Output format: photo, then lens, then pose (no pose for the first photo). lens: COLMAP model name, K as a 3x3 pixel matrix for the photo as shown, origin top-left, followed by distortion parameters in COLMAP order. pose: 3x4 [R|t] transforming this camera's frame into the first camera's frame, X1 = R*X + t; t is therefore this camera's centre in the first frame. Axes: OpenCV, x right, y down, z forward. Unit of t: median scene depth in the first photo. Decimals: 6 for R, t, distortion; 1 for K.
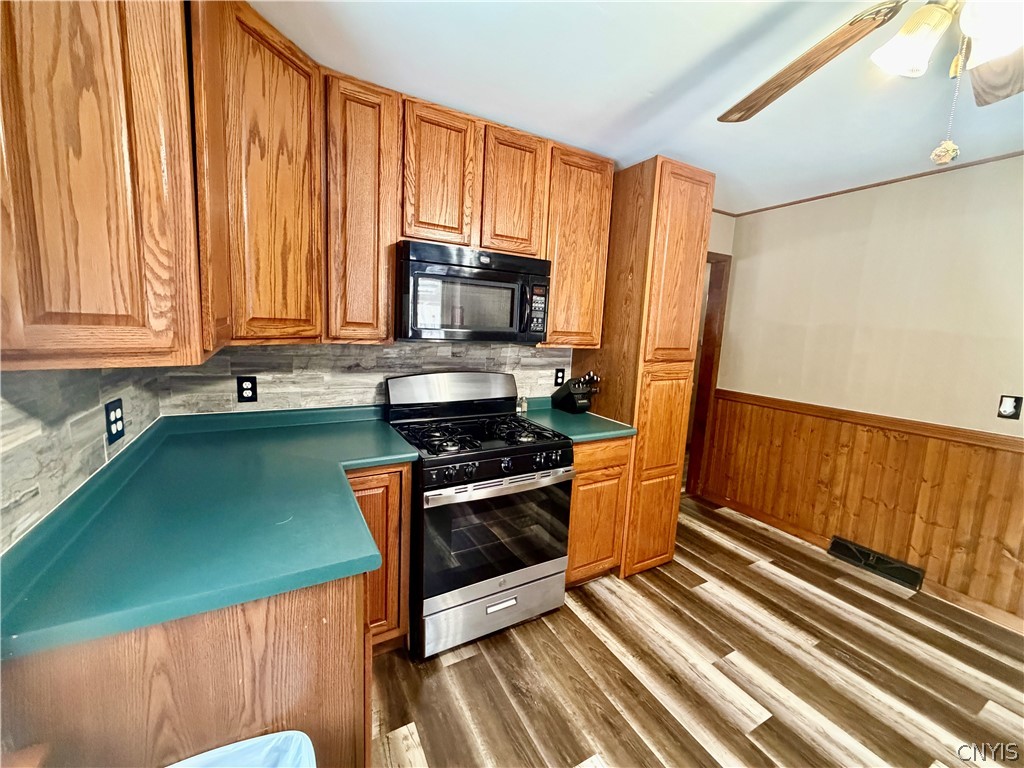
lens RADIAL K [[407.4, 0, 512.0], [0, 407.4, 384.0], [0, 0, 1]] dist [0.003028, -0.000092]
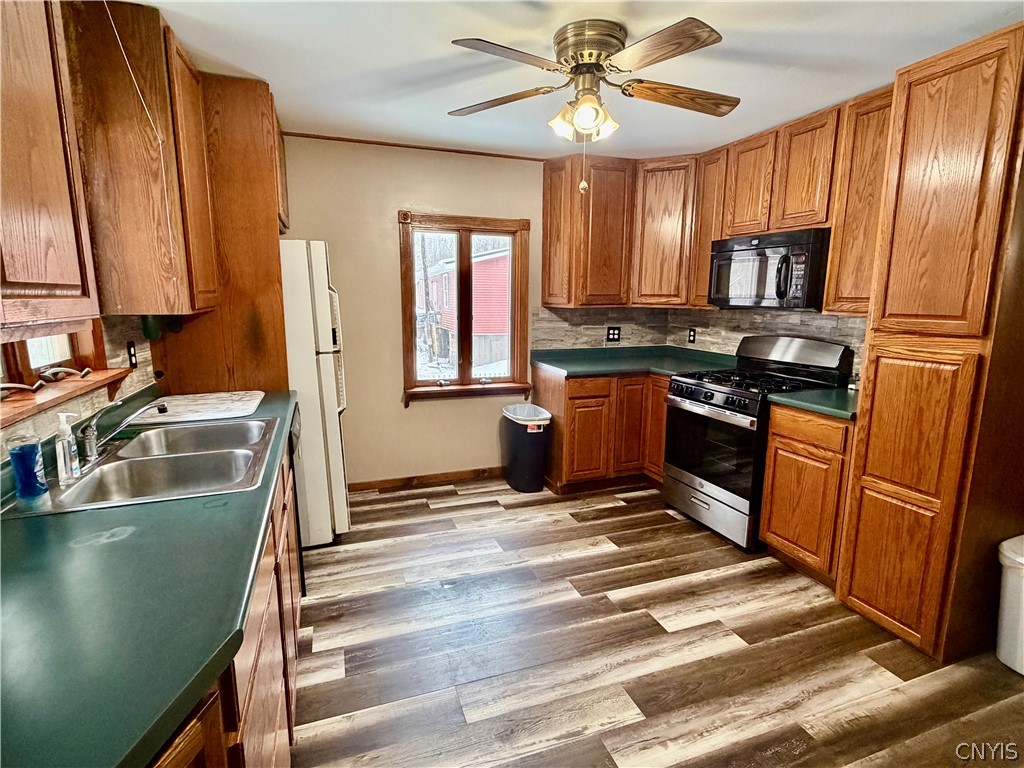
lens RADIAL K [[508.7, 0, 512.0], [0, 508.7, 384.0], [0, 0, 1]] dist [0.001516, 0.000168]
pose [[-0.148842, 0.126942, -0.980679, 1.611180], [-0.154945, 0.976482, 0.149915, 0.006878], [0.976646, 0.174265, -0.125672, 0.521574]]
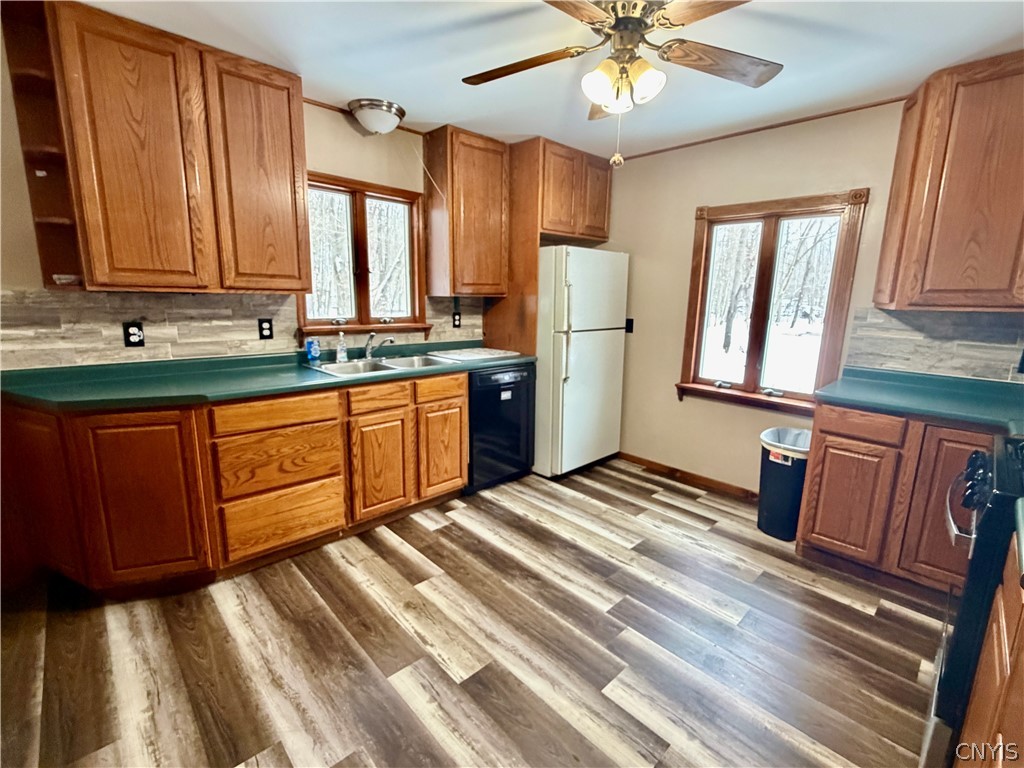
lens RADIAL K [[464.1, 0, 512.0], [0, 464.1, 384.0], [0, 0, 1]] dist [0.000560, 0.000089]
pose [[-0.963334, -0.014661, -0.267904, 0.911445], [-0.101546, 0.944152, 0.313473, -0.115035], [0.248347, 0.329184, -0.911022, 1.361394]]
